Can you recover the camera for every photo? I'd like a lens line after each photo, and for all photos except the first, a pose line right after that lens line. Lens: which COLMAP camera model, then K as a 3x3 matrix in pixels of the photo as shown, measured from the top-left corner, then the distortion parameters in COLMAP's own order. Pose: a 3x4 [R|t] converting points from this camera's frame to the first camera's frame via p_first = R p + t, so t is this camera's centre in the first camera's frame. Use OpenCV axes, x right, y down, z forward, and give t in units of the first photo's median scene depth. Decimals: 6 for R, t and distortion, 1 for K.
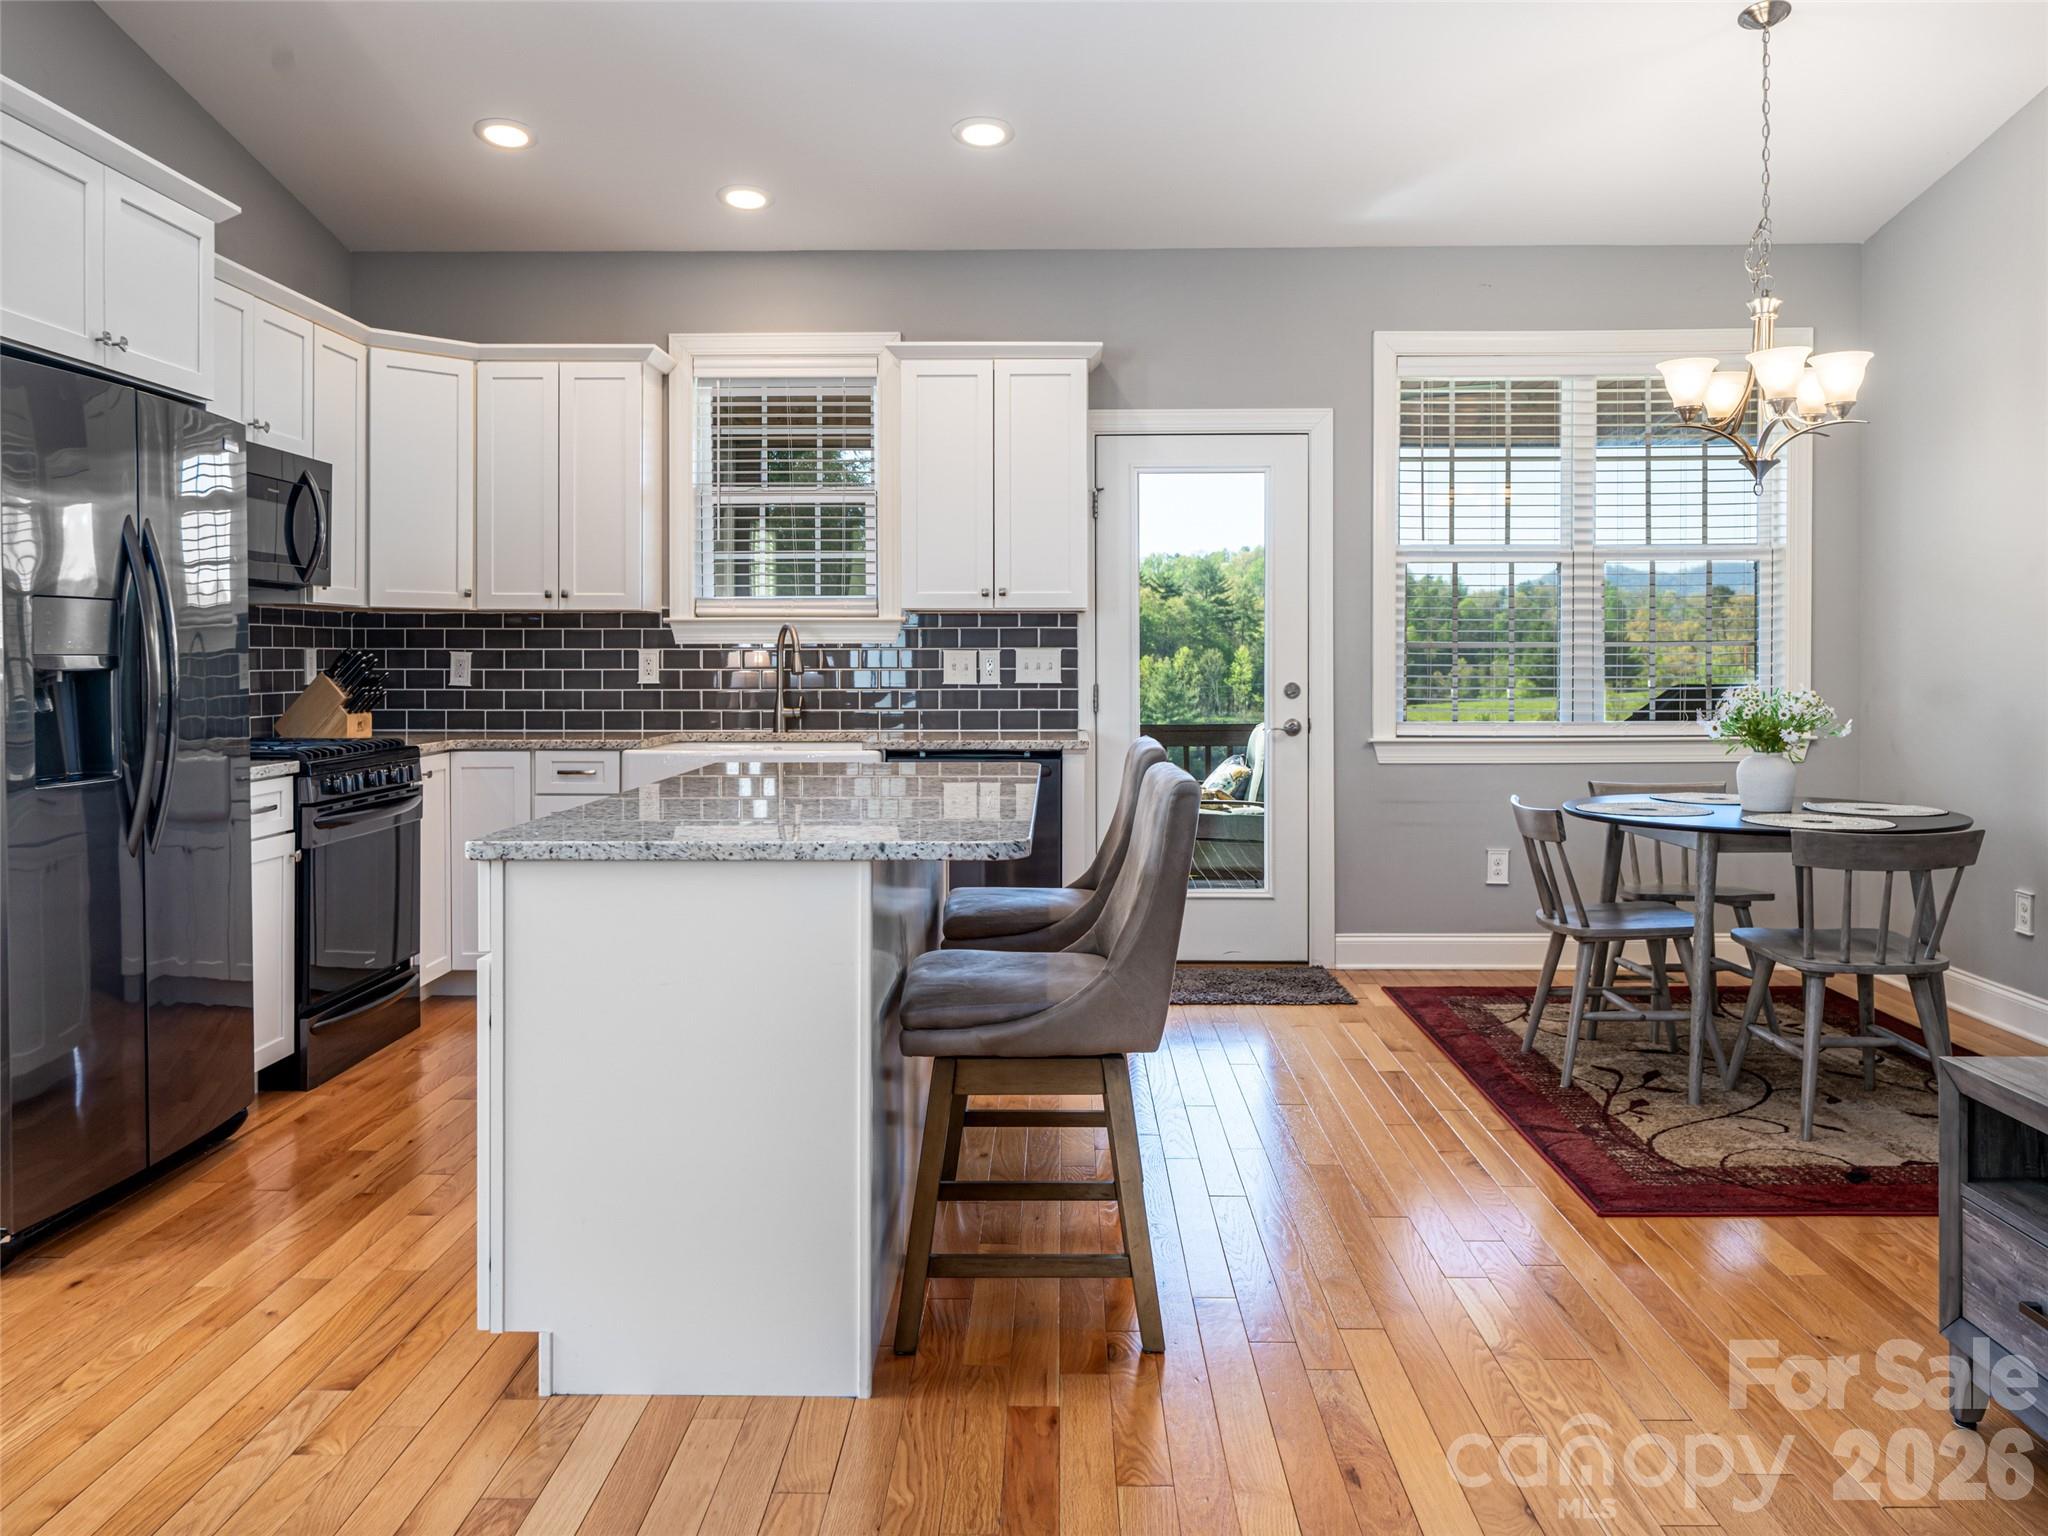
lens RADIAL K [[1576.4, 0, 1031.8], [0, 1576.4, 664.0], [0, 0, 1]] dist [0.000050, 0.001470]
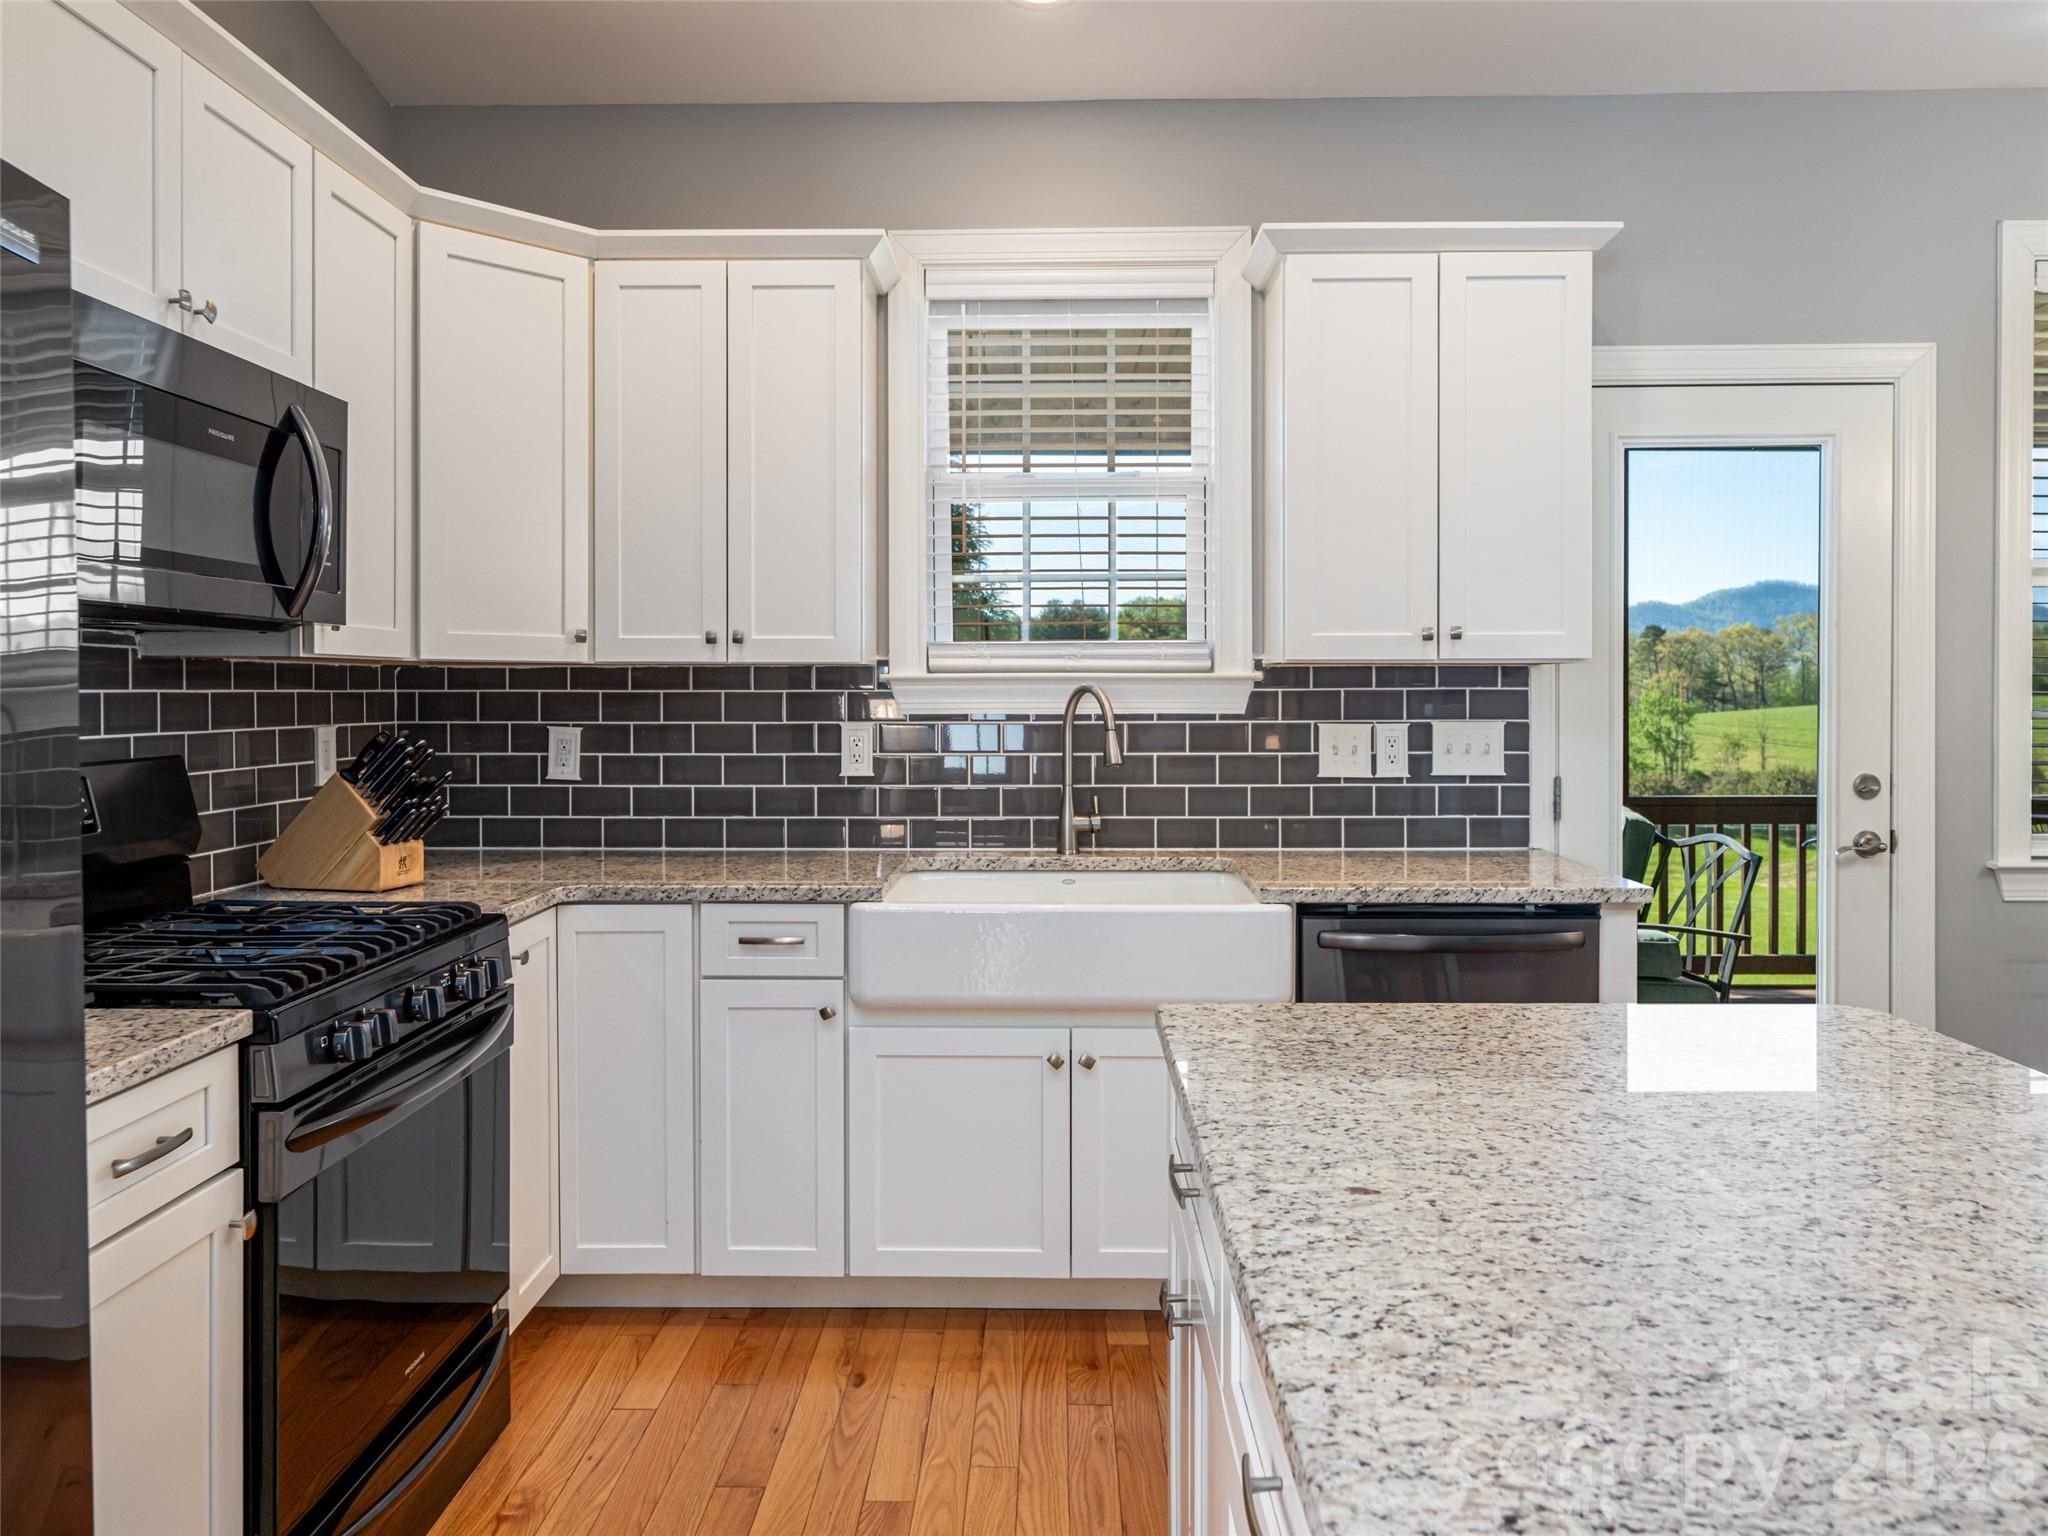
lens RADIAL K [[1408.5, 0, 1026.4], [0, 1408.5, 701.7], [0, 0, 1]] dist [-0.000094, 0.001555]
pose [[0.999995, -0.001416, -0.002827, -0.174559], [0.001427, 0.999991, 0.004117, -0.020457], [0.002821, -0.004121, 0.999988, 0.431651]]
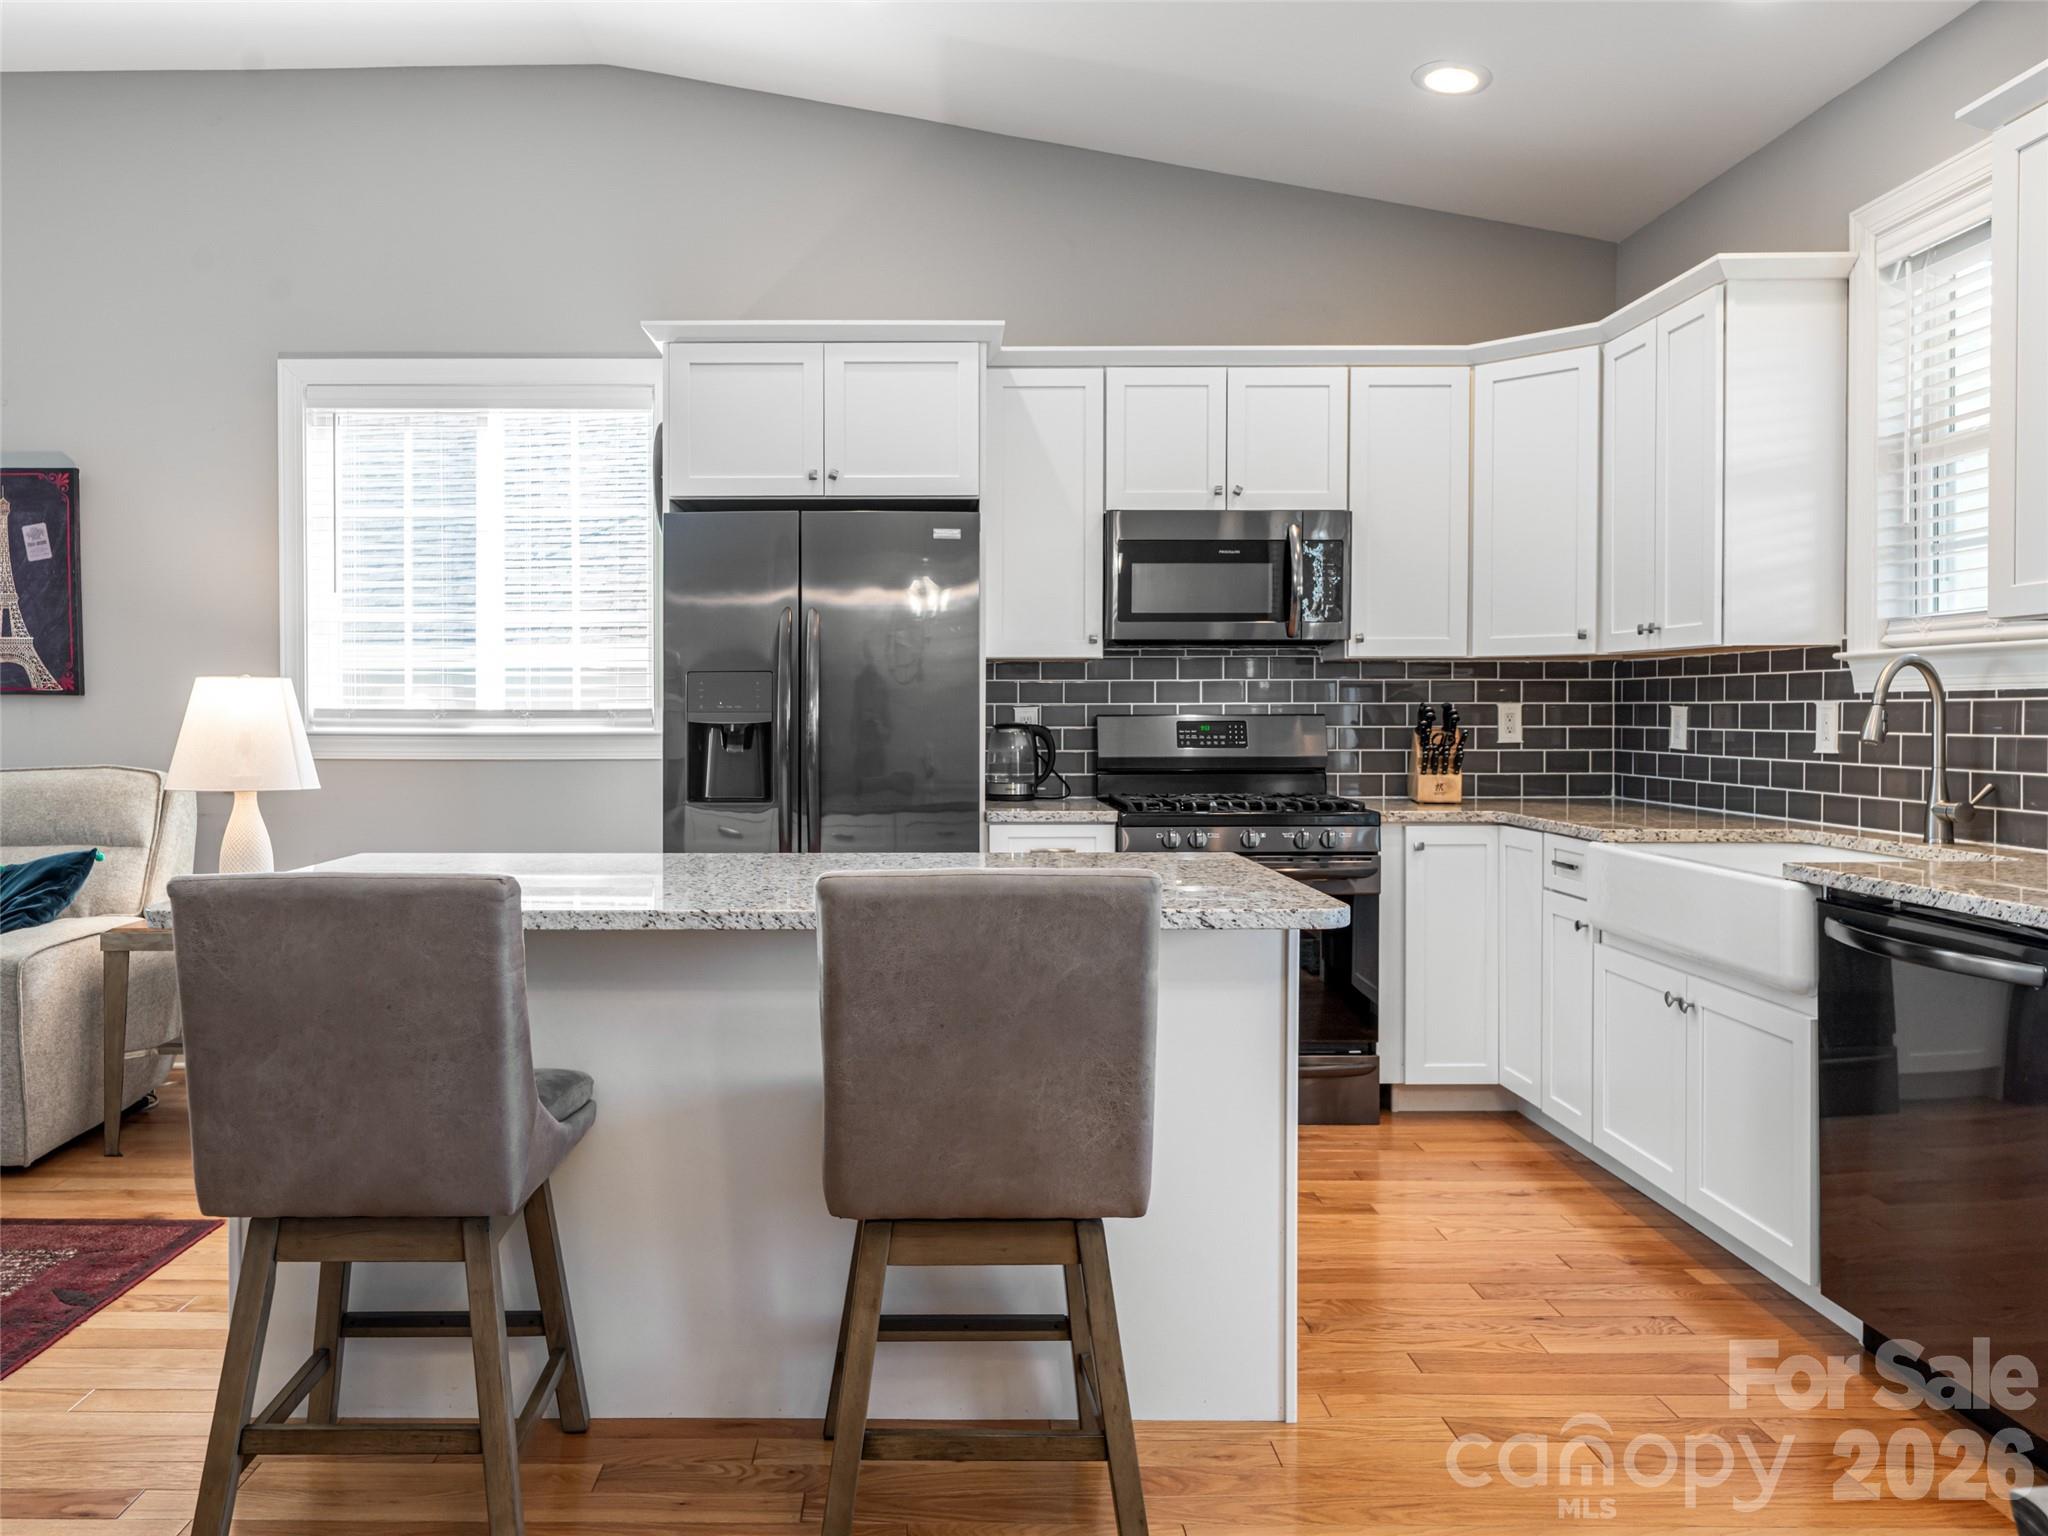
lens RADIAL K [[1448.2, 0, 918.6], [0, 1448.2, 731.1], [0, 0, 1]] dist [-0.002186, 0.003084]
pose [[0.008764, 0.013063, -0.999876, 0.368745], [-0.003304, 0.999910, 0.013034, -0.003596], [0.999956, 0.003189, 0.008806, 0.620077]]
